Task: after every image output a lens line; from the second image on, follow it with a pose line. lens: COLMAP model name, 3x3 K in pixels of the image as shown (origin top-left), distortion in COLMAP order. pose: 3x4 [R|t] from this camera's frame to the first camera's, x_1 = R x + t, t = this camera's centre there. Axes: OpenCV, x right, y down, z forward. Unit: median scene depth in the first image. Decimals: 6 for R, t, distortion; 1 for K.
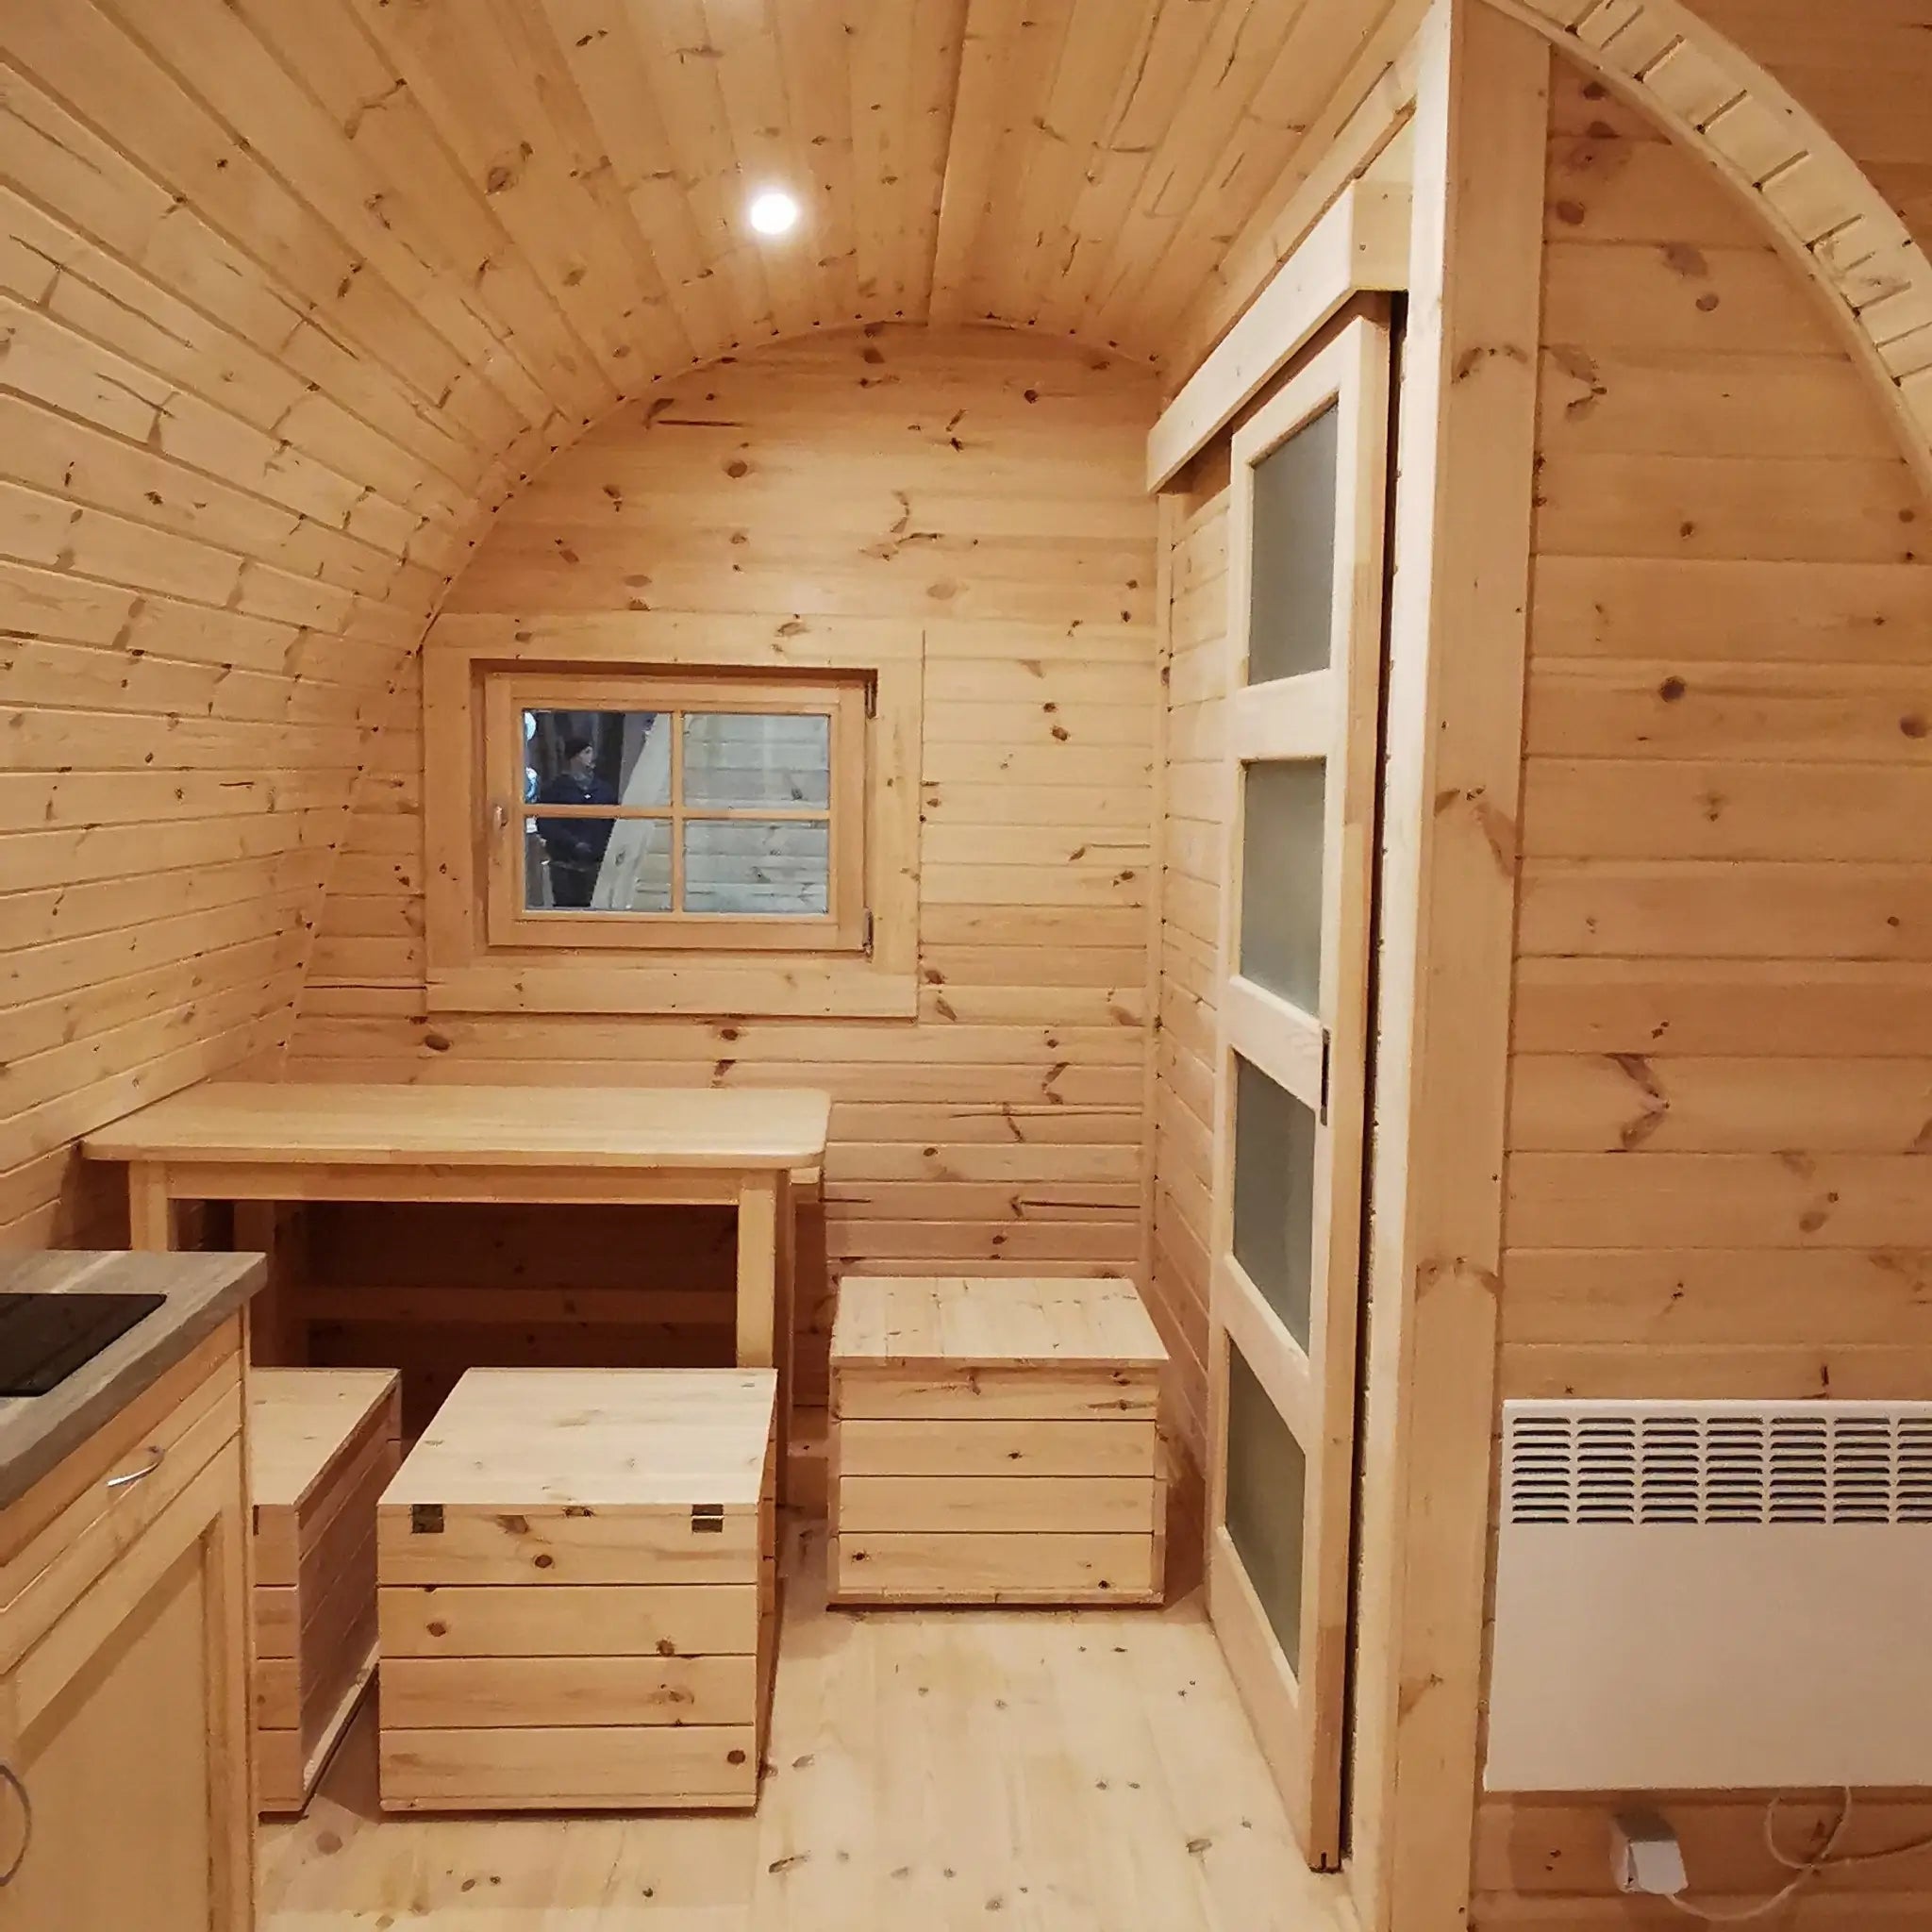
lens RADIAL K [[1912.9, 0, 962.9], [0, 1912.9, 967.3], [0, 0, 1]] dist [-0.006541, 0.000000]
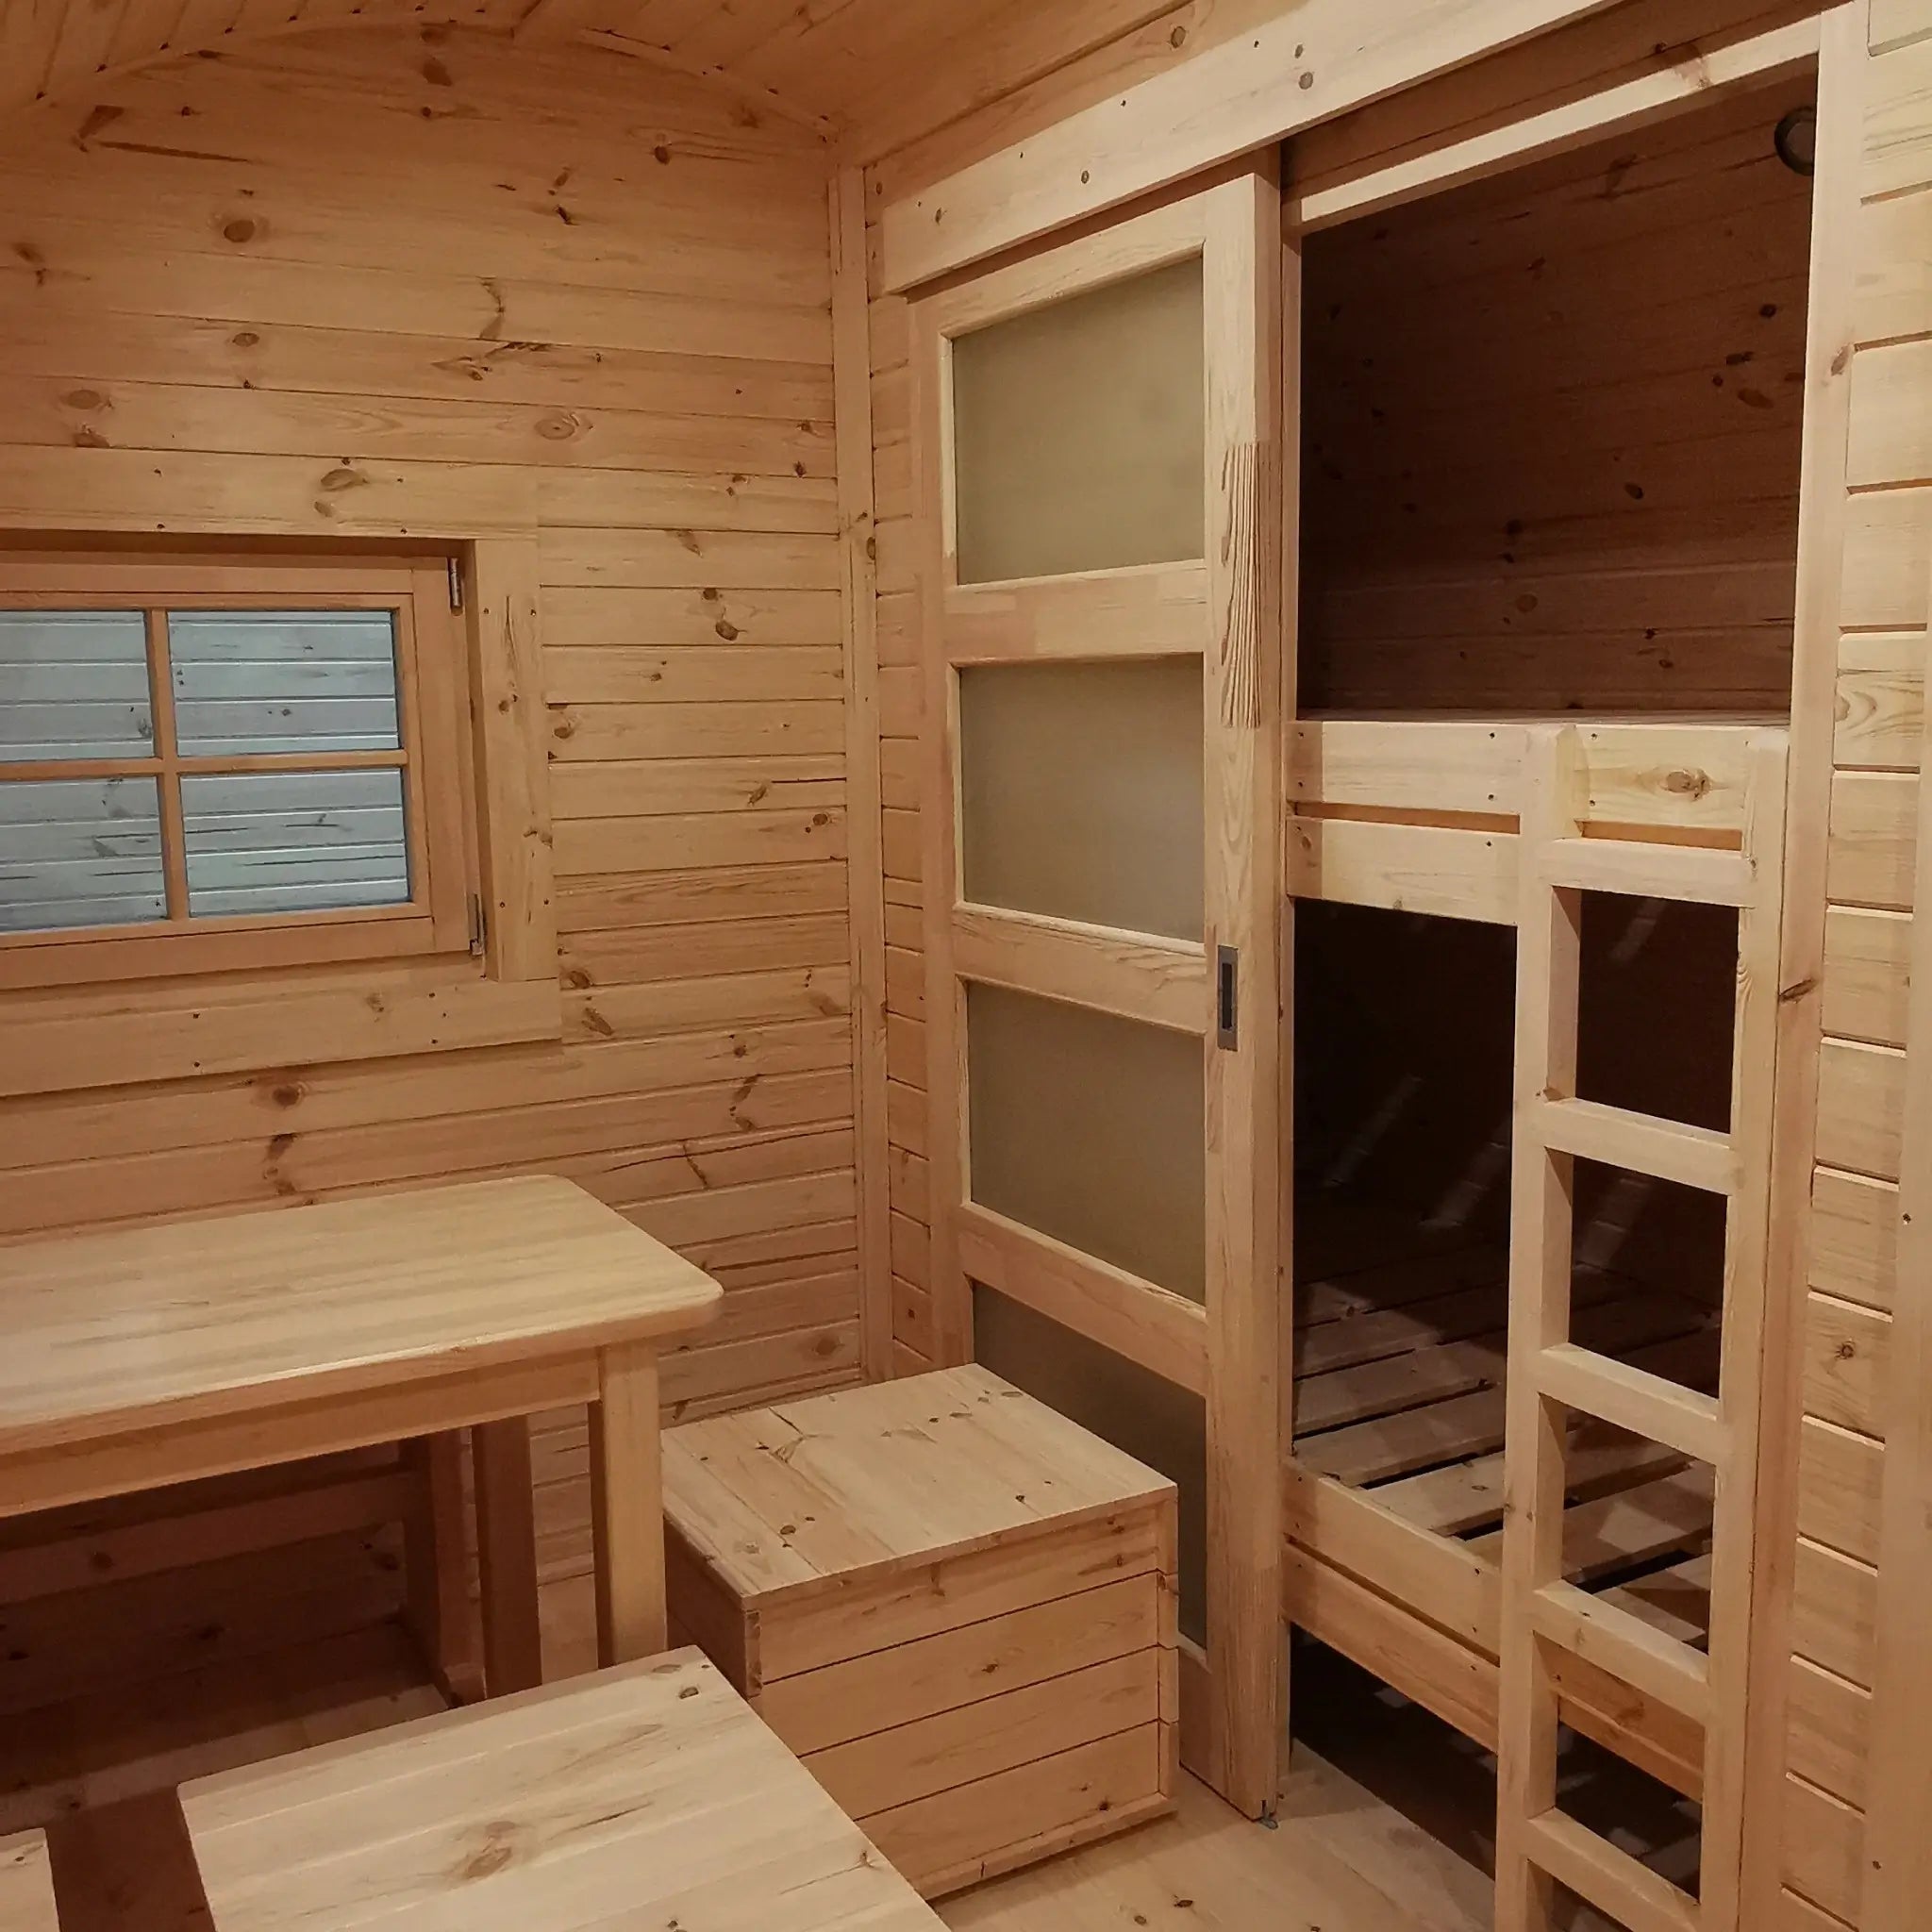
lens RADIAL K [[1912.9, 0, 967.9], [0, 1912.9, 960.1], [0, 0, 1]] dist [-0.006541, 0.000000]
pose [[0.889695, -0.097409, 0.446043, -0.268902], [0.079046, 0.995085, 0.059644, -0.043040], [-0.449660, -0.017807, 0.893022, 0.393361]]
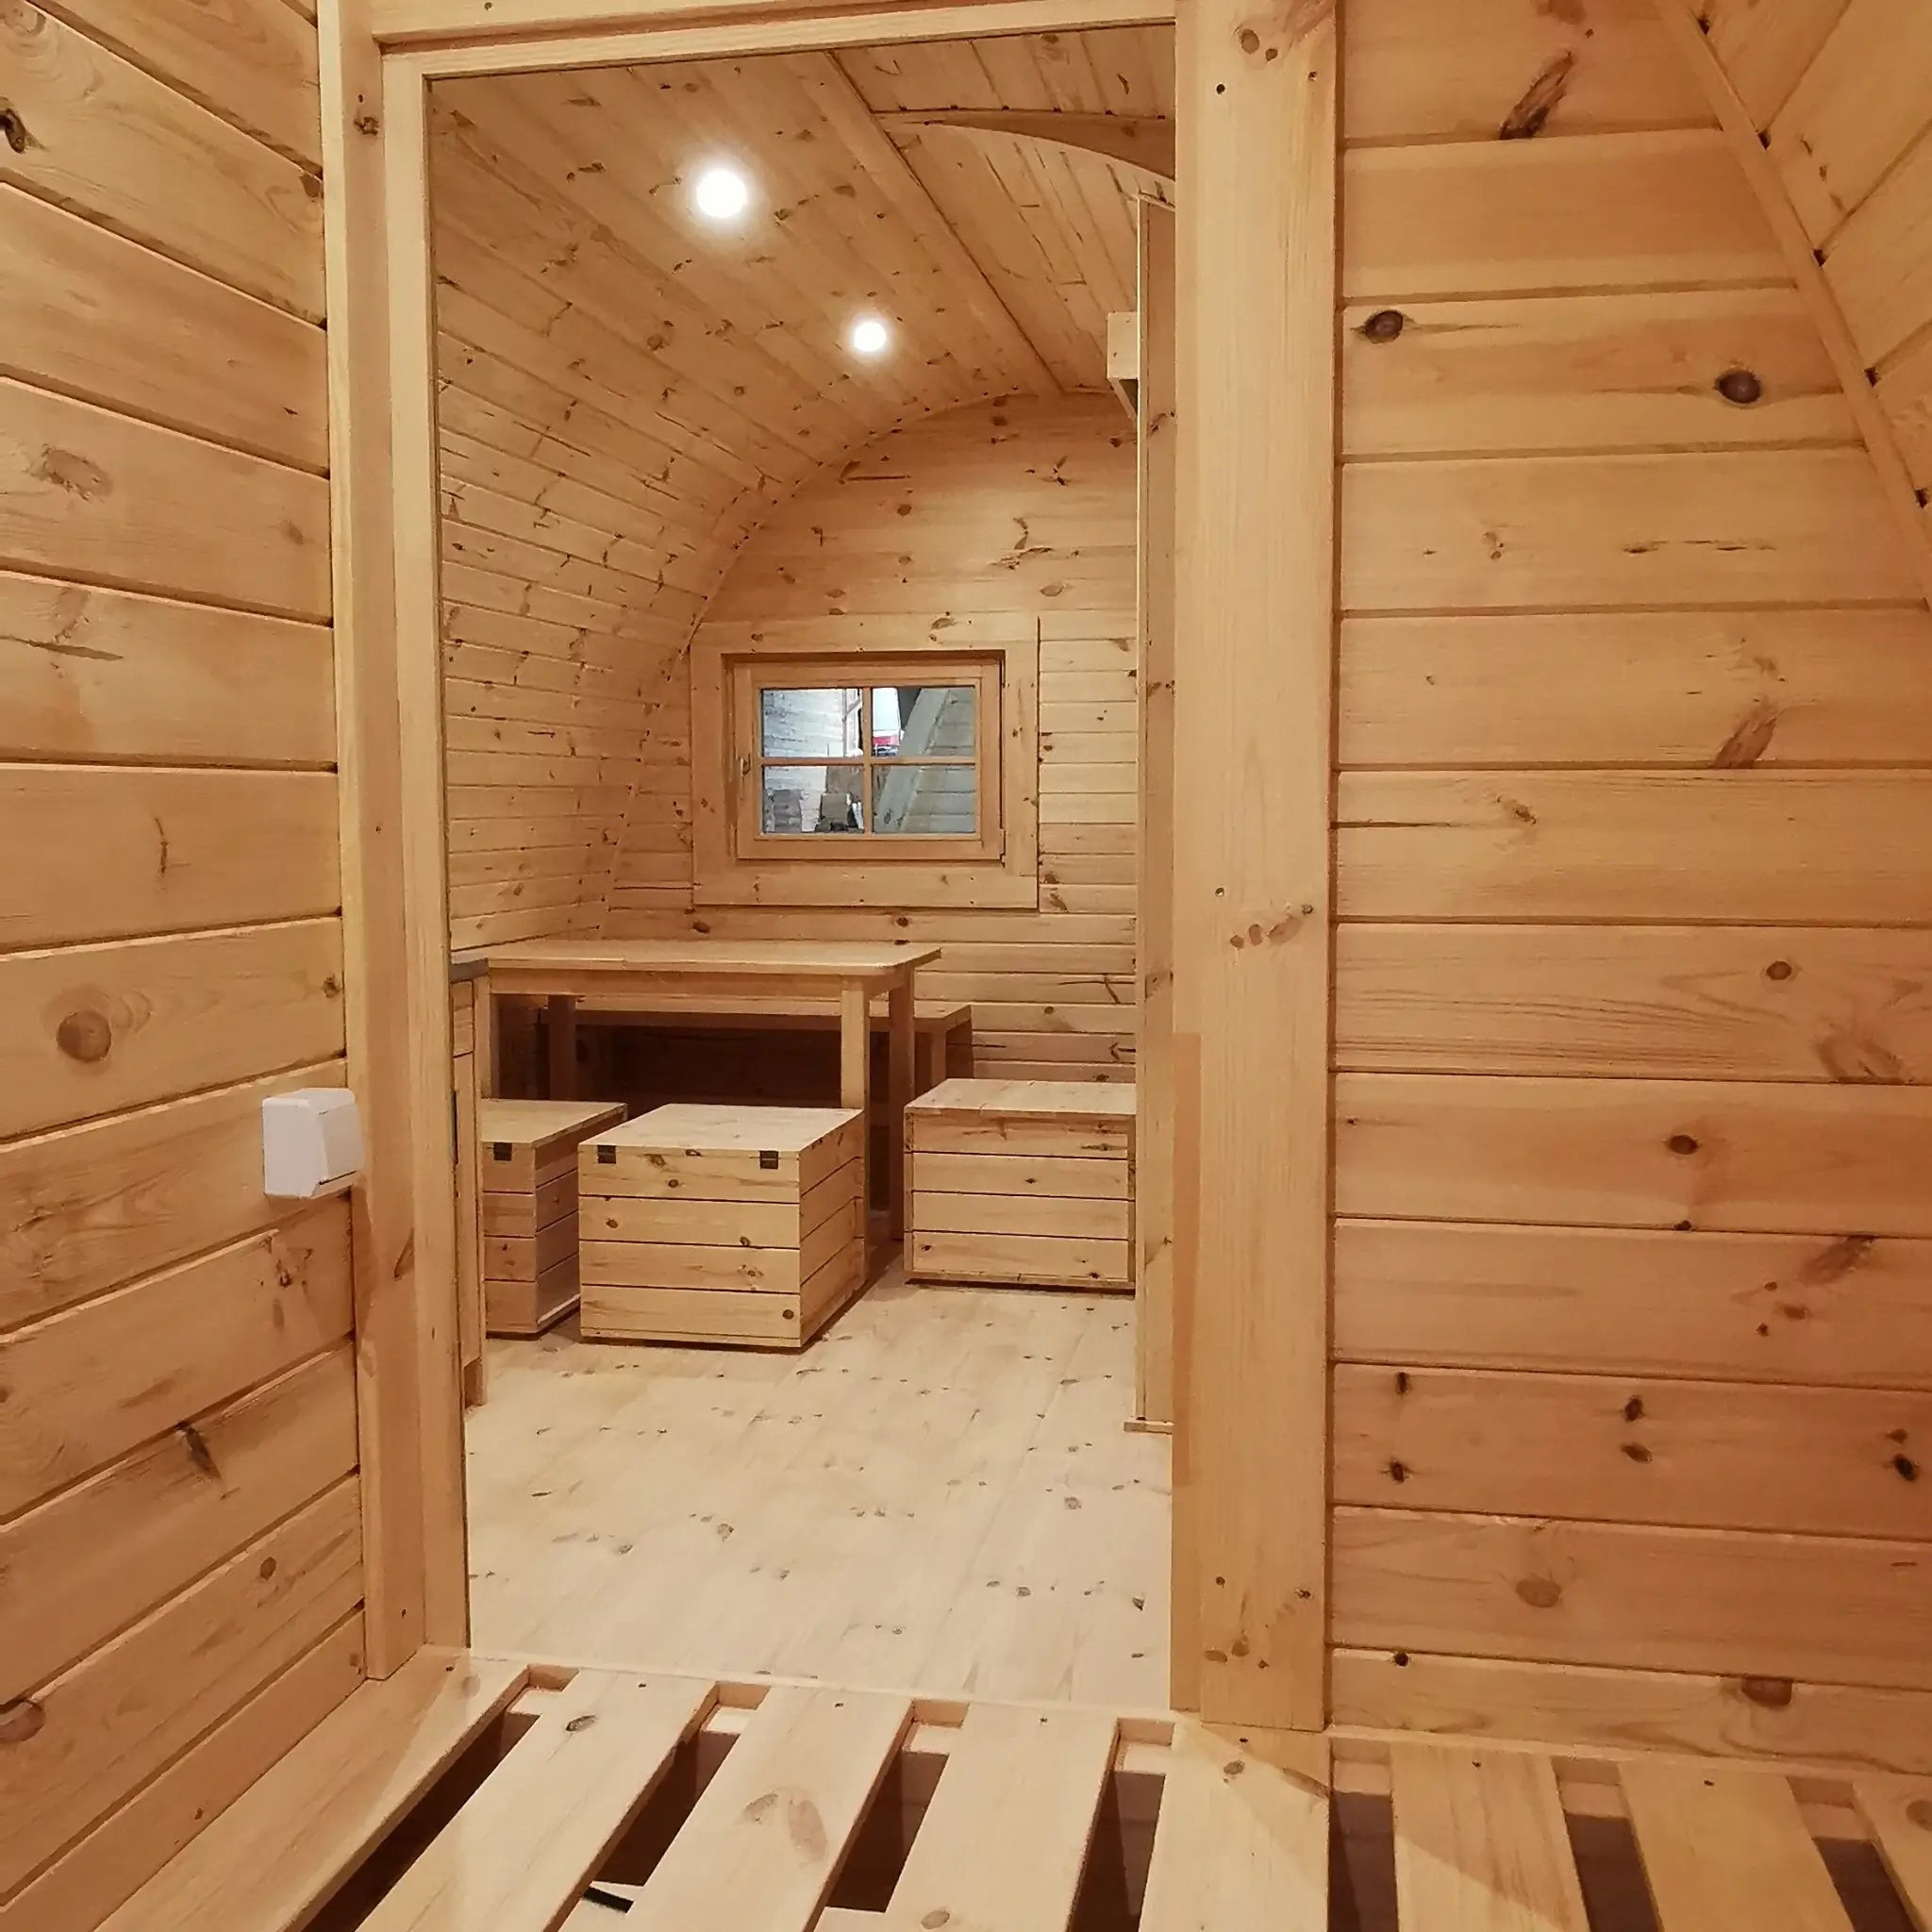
lens RADIAL K [[1912.9, 0, 974.0], [0, 1912.9, 976.4], [0, 0, 1]] dist [-0.006541, 0.000000]
pose [[0.971838, 0.001930, -0.235643, 0.329796], [-0.005252, 0.999895, -0.013472, 0.122561], [0.235593, 0.014330, 0.971746, -0.420420]]
